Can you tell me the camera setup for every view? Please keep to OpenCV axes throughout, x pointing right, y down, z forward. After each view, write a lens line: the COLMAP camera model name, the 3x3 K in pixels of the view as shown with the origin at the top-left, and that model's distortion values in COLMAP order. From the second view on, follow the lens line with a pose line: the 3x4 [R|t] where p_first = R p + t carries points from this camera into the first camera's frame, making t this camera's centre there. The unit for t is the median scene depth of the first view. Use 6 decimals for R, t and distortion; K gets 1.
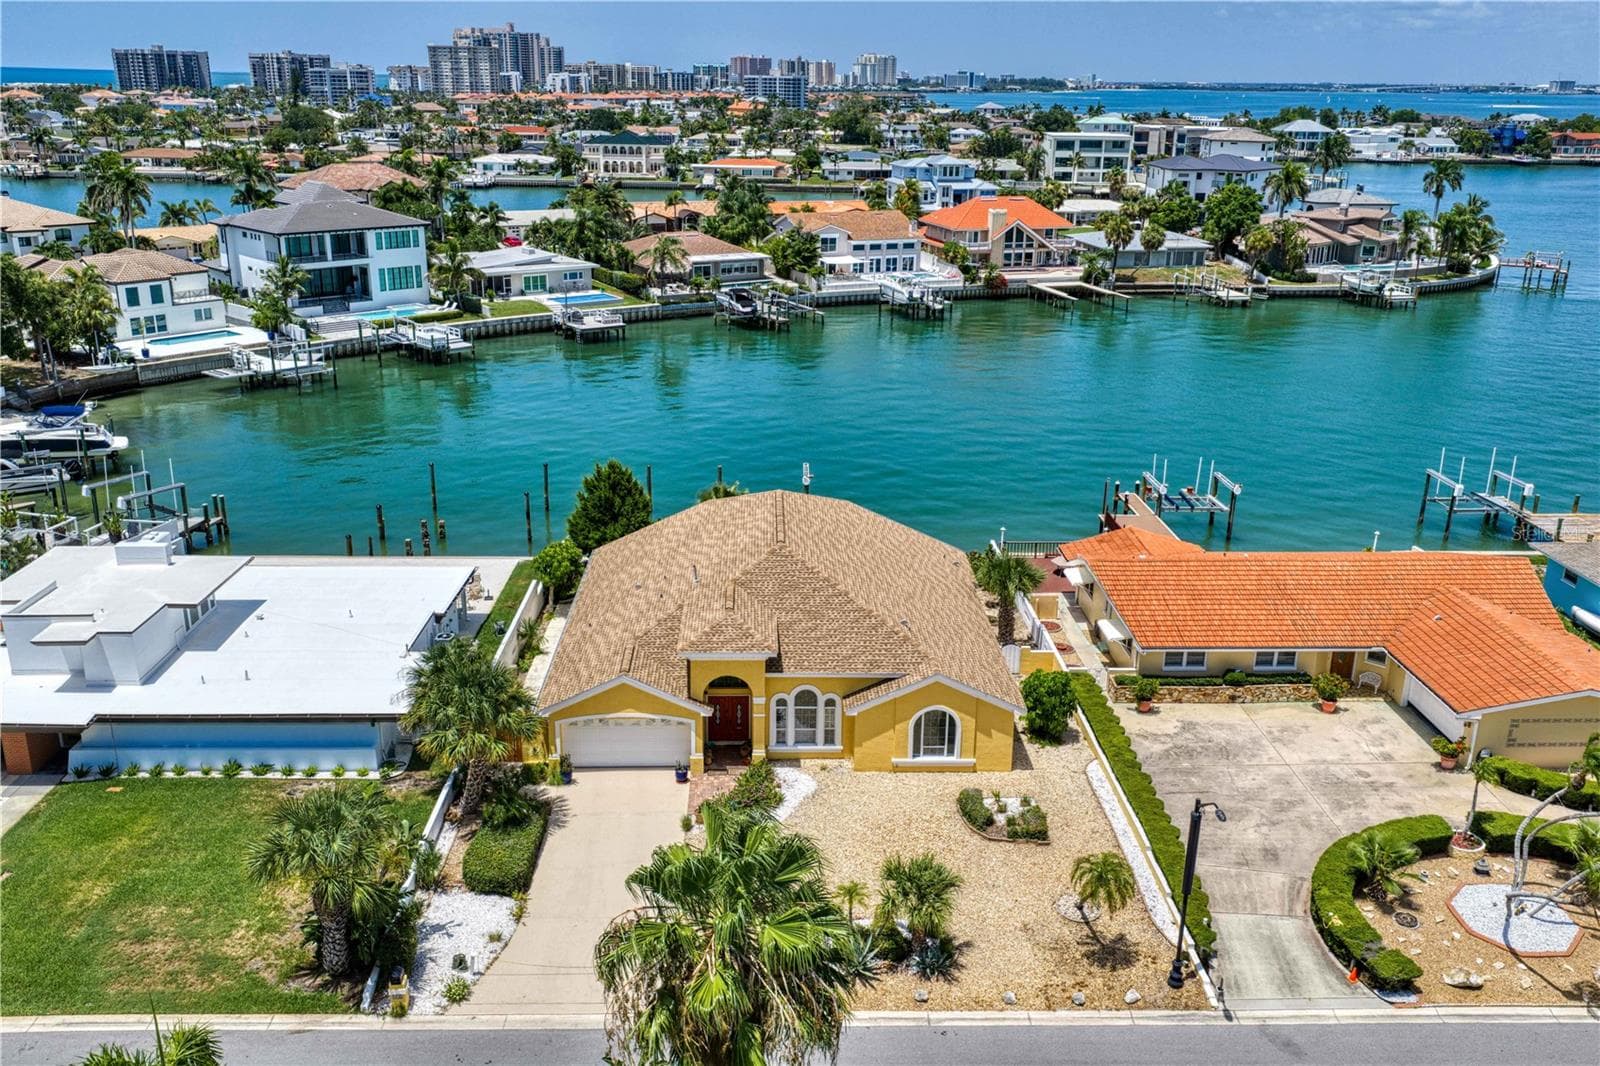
lens RADIAL K [[1316.0, 0, 799.9], [0, 1316.0, 538.5], [0, 0, 1]] dist [0.015300, 0.000425]
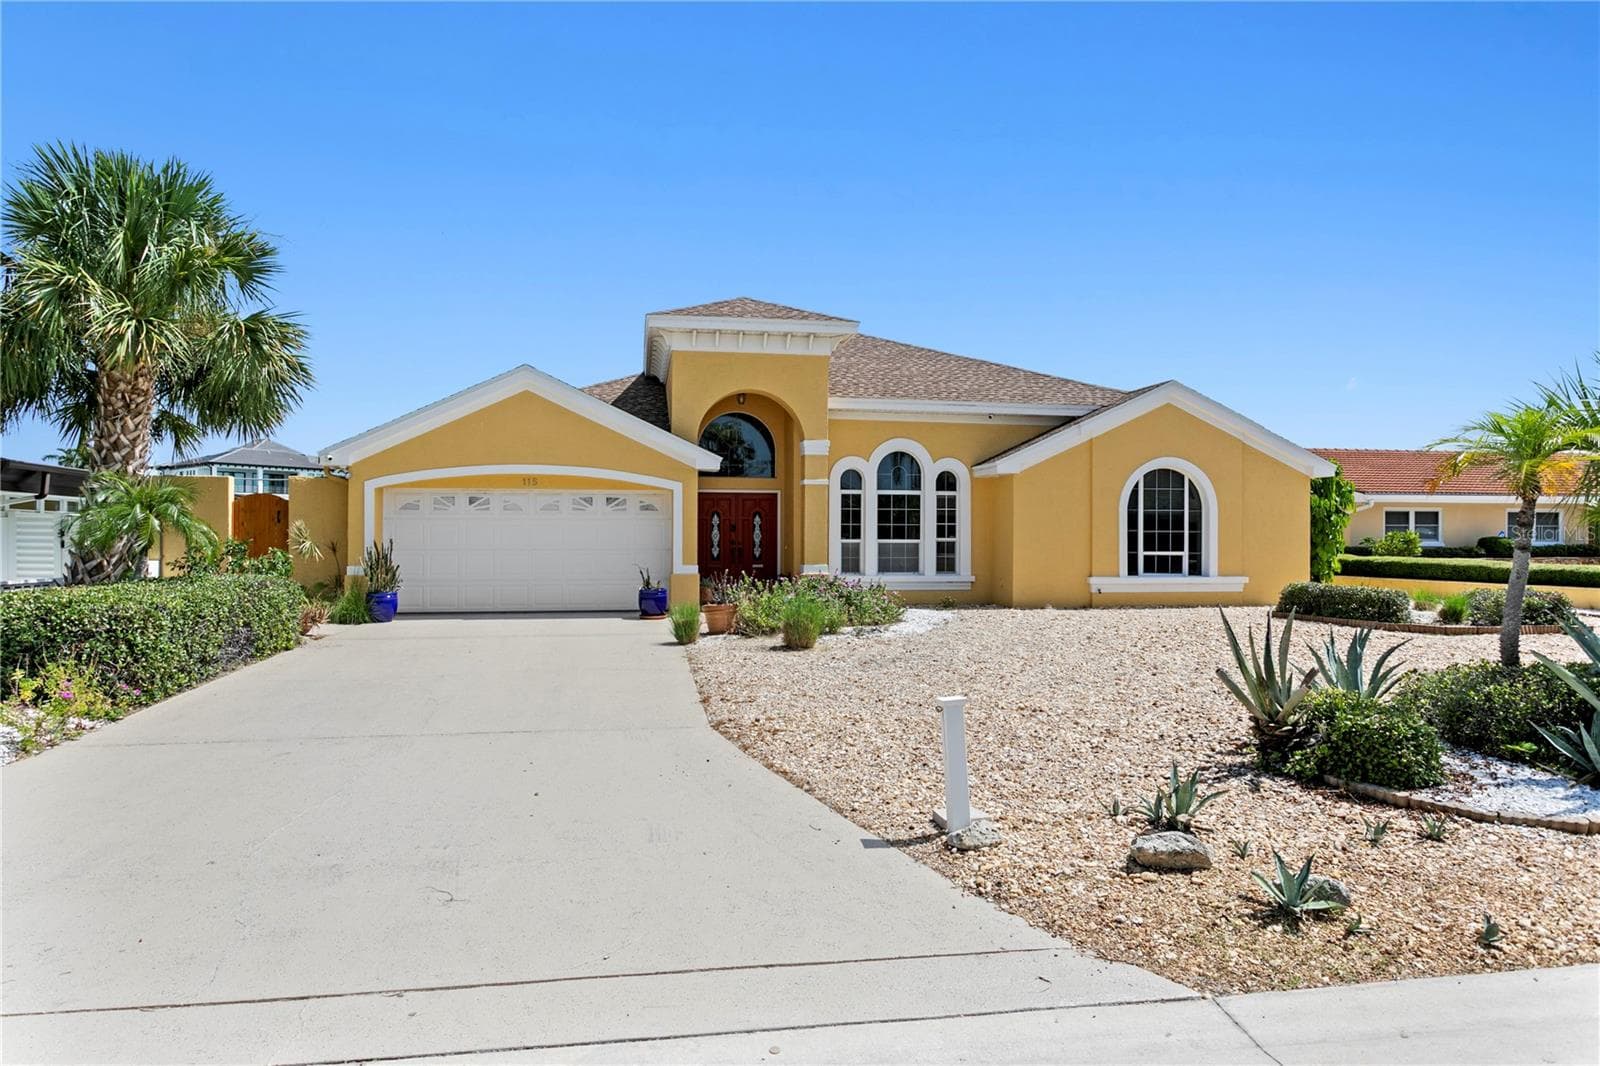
lens RADIAL K [[954.2, 0, 789.1], [0, 954.2, 529.6], [0, 0, 1]] dist [-0.003880, -0.000324]
pose [[0.993639, -0.004545, 0.112521, -0.073094], [0.040464, 0.946863, -0.319080, 0.239831], [-0.105092, 0.321604, 0.941024, 0.625226]]
